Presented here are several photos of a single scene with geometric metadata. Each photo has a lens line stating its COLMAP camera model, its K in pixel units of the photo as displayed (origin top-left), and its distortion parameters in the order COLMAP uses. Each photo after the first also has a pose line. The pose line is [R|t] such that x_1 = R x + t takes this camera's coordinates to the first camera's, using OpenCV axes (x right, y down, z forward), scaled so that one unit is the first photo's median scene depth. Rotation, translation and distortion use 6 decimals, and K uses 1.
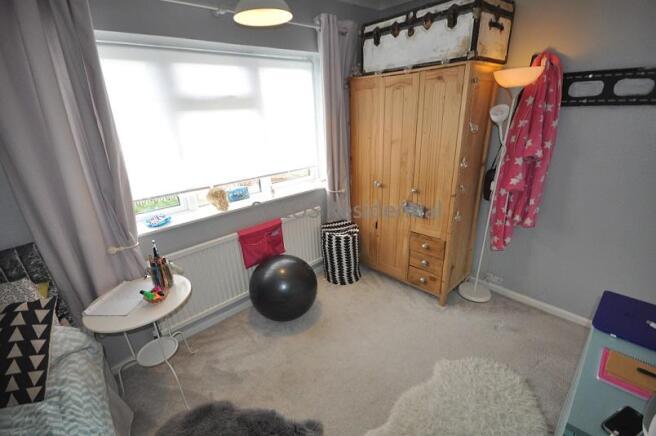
lens RADIAL K [[297.6, 0, 324.6], [0, 297.6, 218.1], [0, 0, 1]] dist [0.002544, 0.000427]
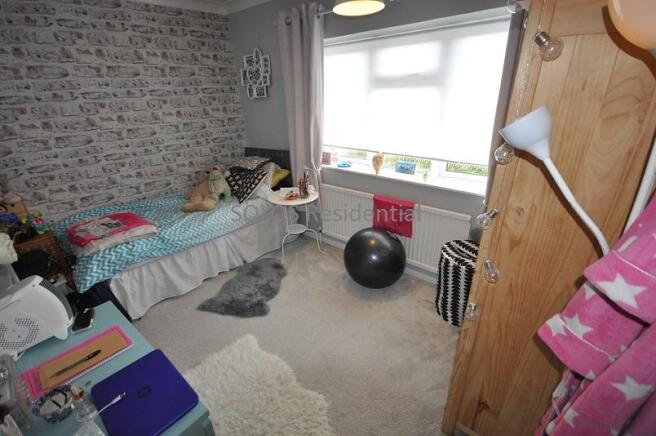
lens RADIAL K [[297.6, 0, 324.2], [0, 297.6, 216.6], [0, 0, 1]] dist [0.002544, 0.000427]
pose [[0.119656, 0.426272, -0.896646, 0.797194], [-0.317448, 0.872150, 0.372264, -0.259639], [0.940696, 0.240095, 0.239677, 0.566789]]
